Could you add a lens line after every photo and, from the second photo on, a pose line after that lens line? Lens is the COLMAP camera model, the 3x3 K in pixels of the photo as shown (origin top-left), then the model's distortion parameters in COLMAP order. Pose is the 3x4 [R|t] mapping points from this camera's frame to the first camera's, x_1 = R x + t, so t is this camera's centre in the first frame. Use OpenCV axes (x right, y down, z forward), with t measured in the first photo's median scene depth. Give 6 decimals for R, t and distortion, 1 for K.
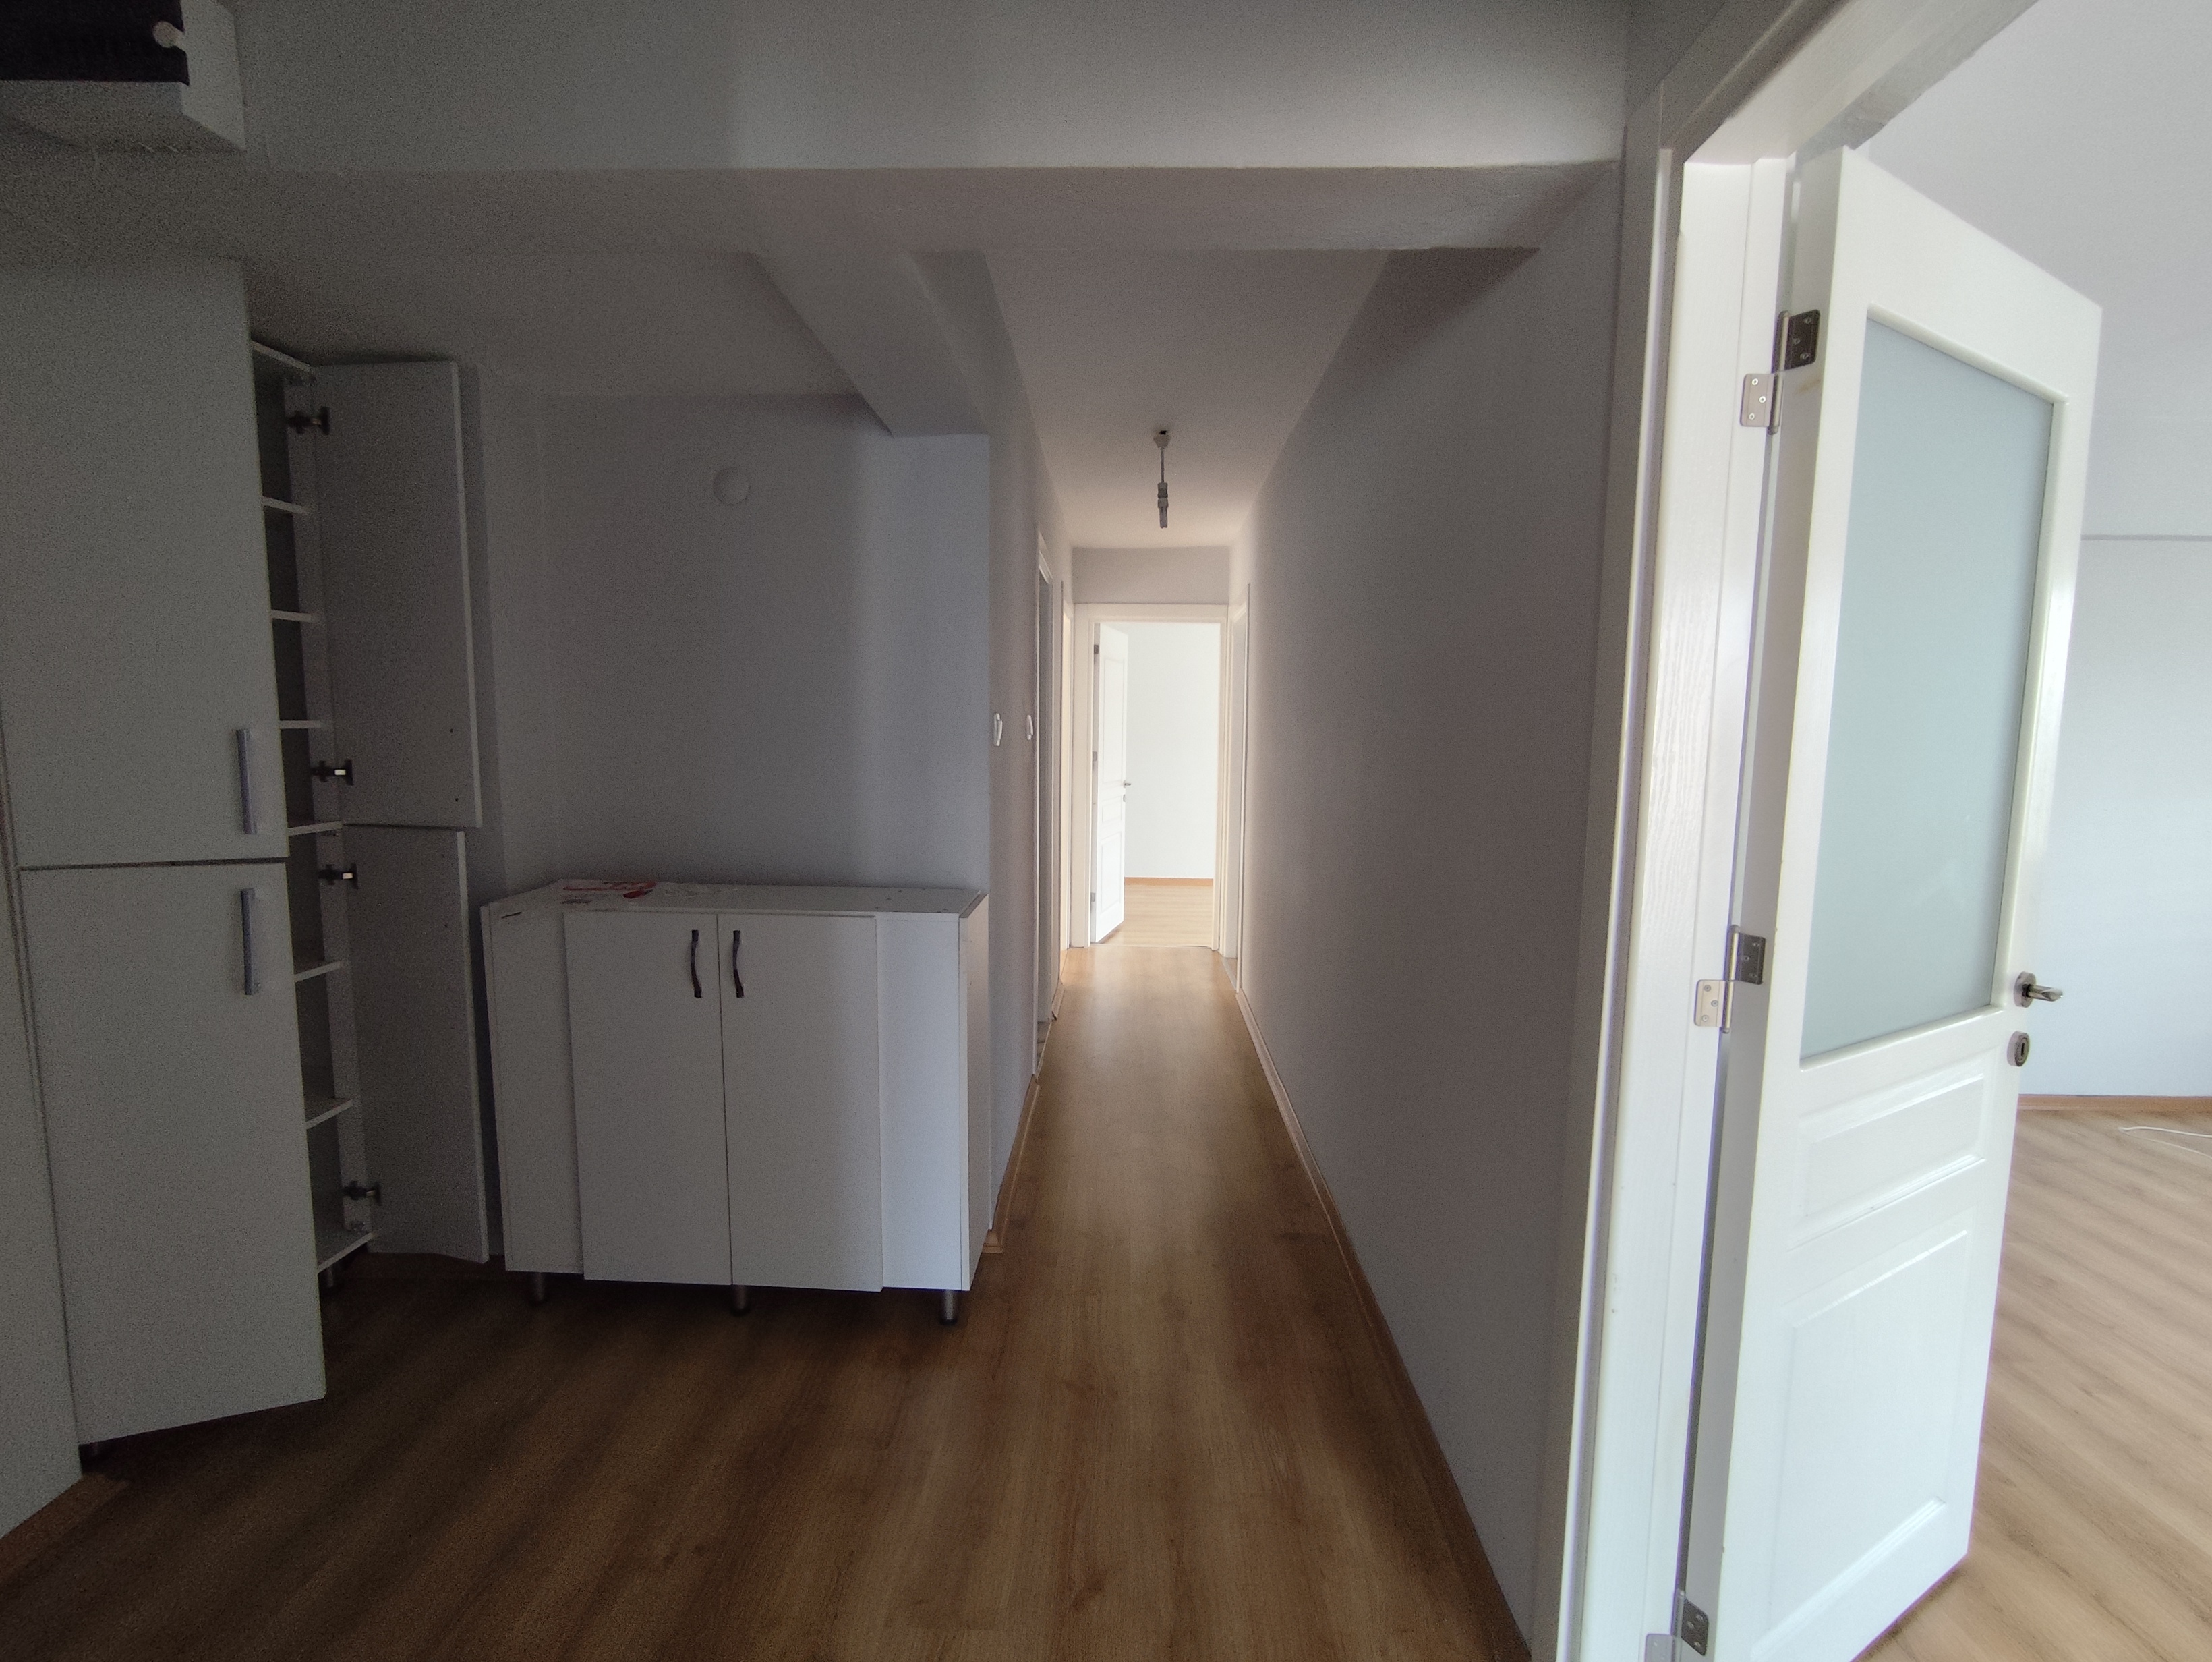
lens RADIAL K [[995.2, 0, 1102.6], [0, 995.2, 834.8], [0, 0, 1]] dist [-0.037186, 0.018850]
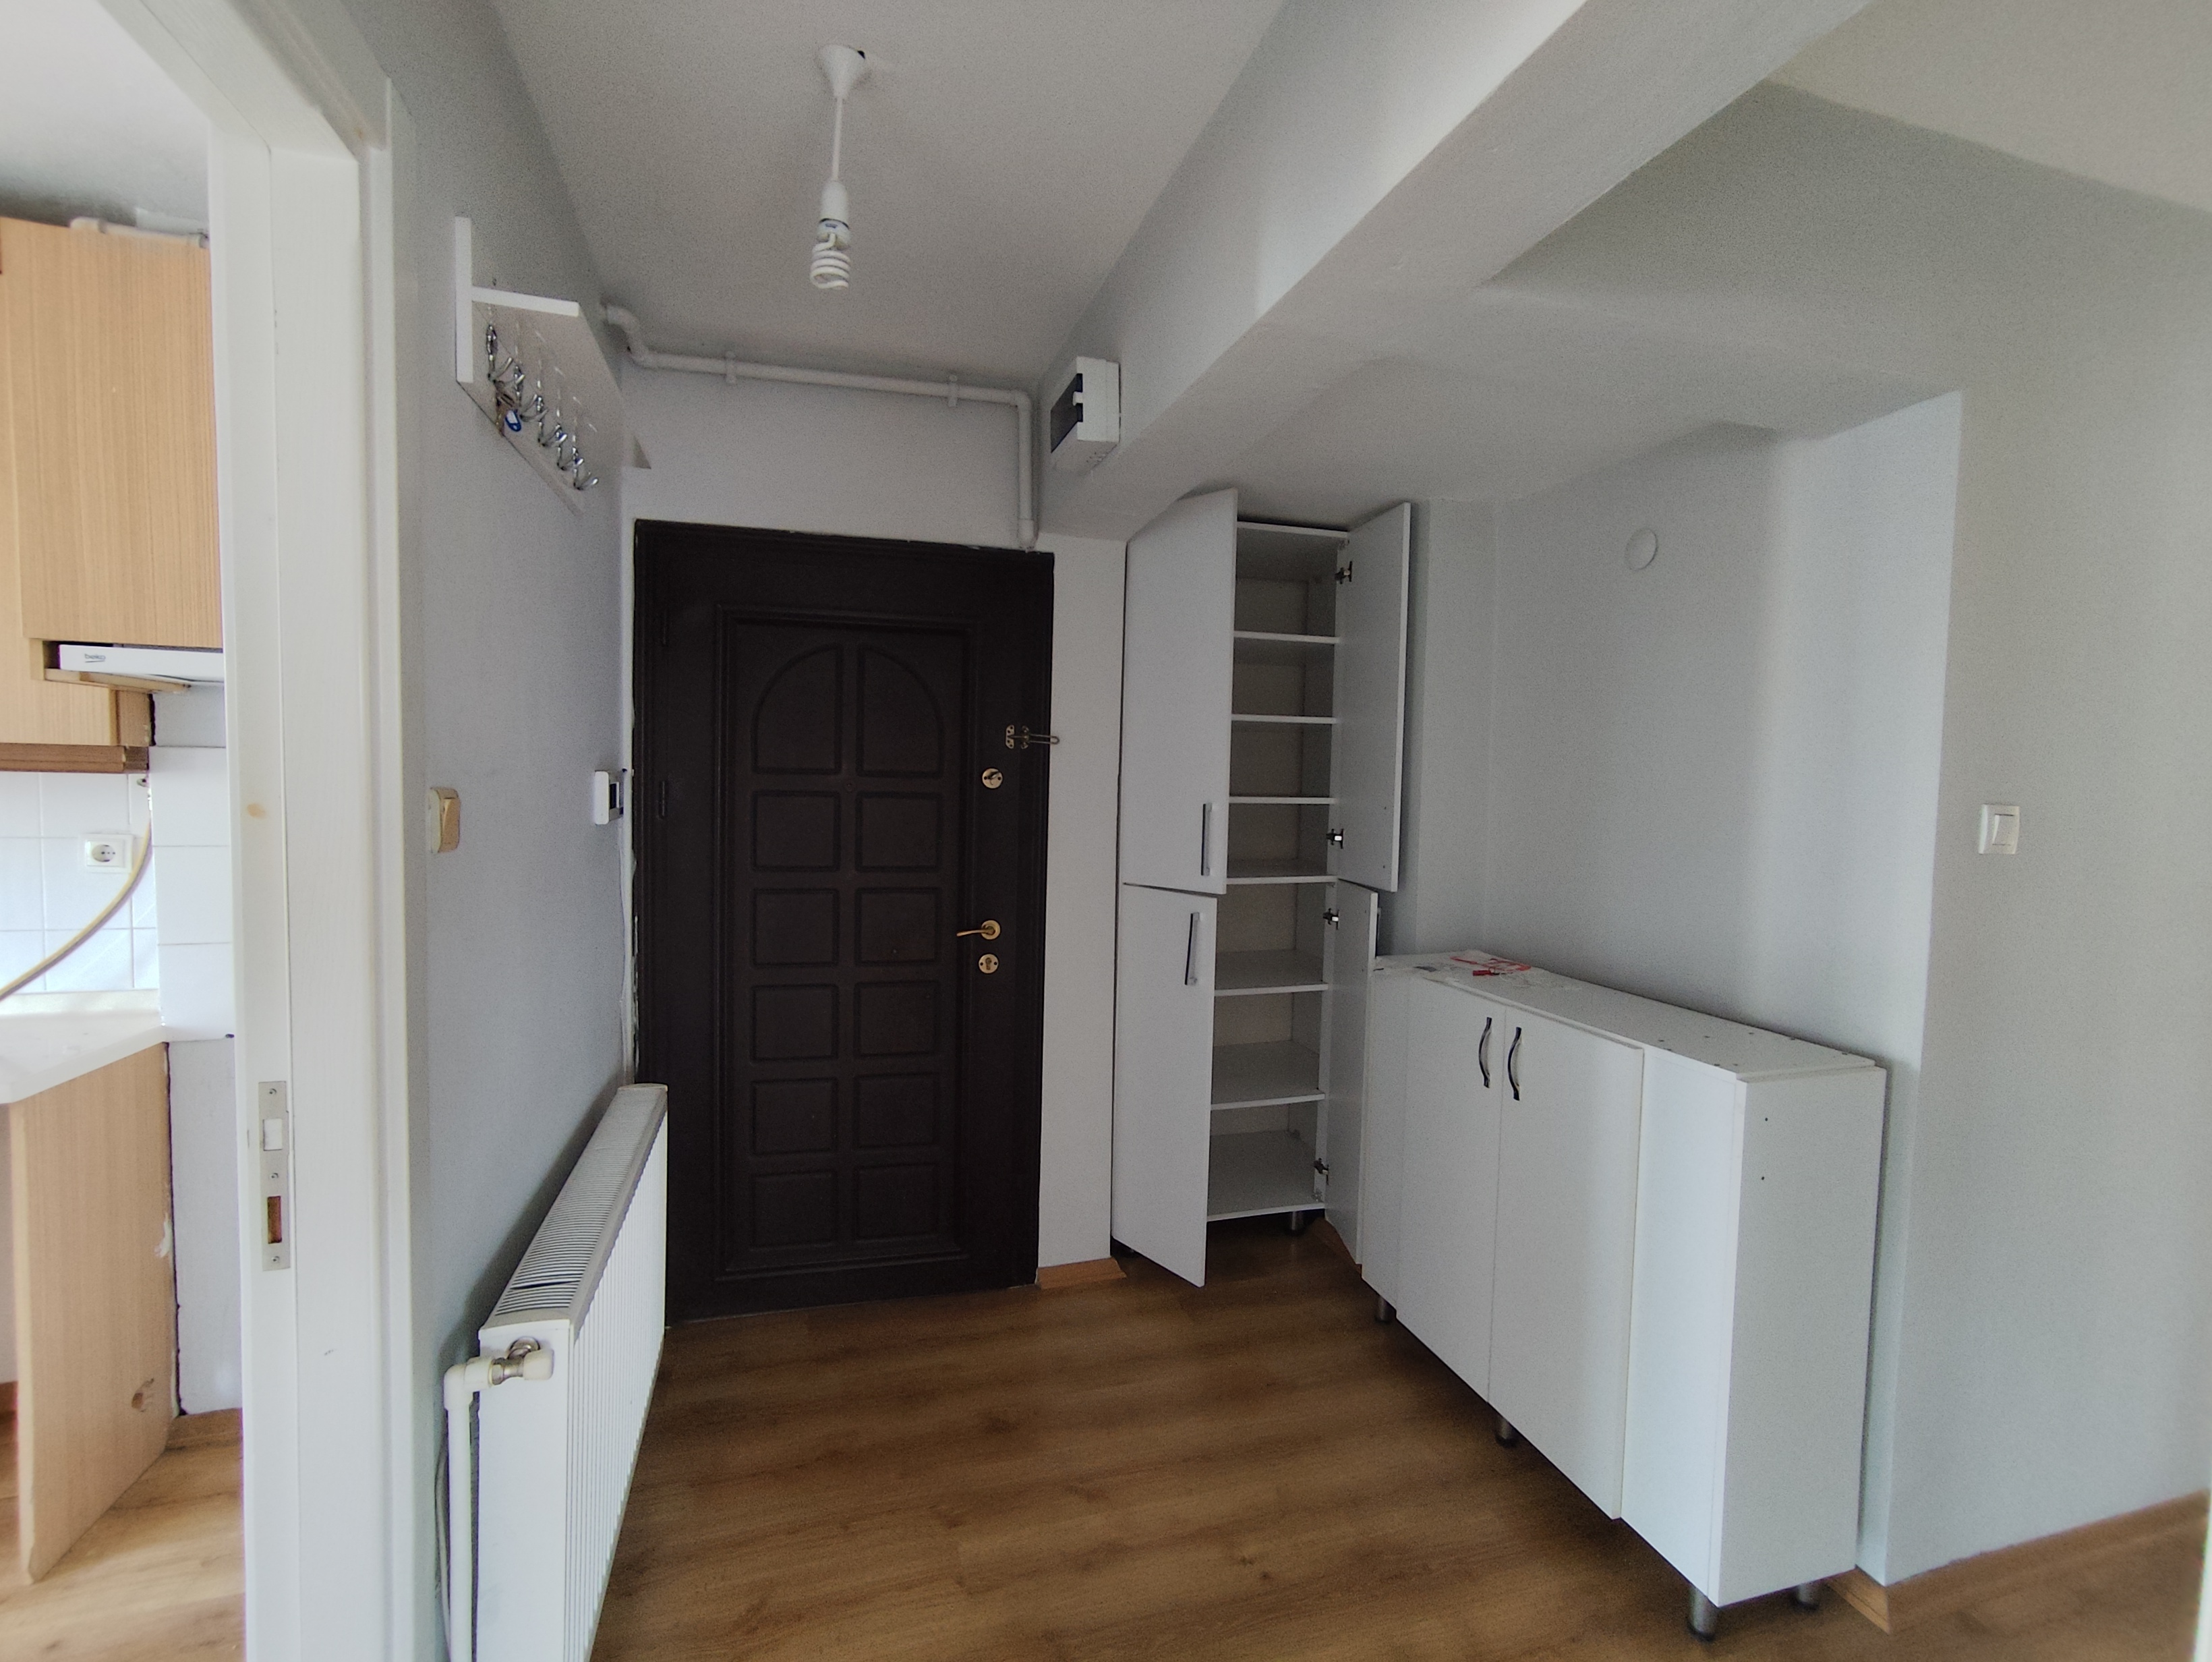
lens RADIAL K [[1001.9, 0, 1097.6], [0, 1001.9, 834.9], [0, 0, 1]] dist [-0.048384, 0.033784]
pose [[0.303607, 0.047521, -0.951612, 0.395393], [-0.120337, 0.992670, 0.011178, -0.046972], [0.945168, 0.111121, 0.307100, 0.312698]]
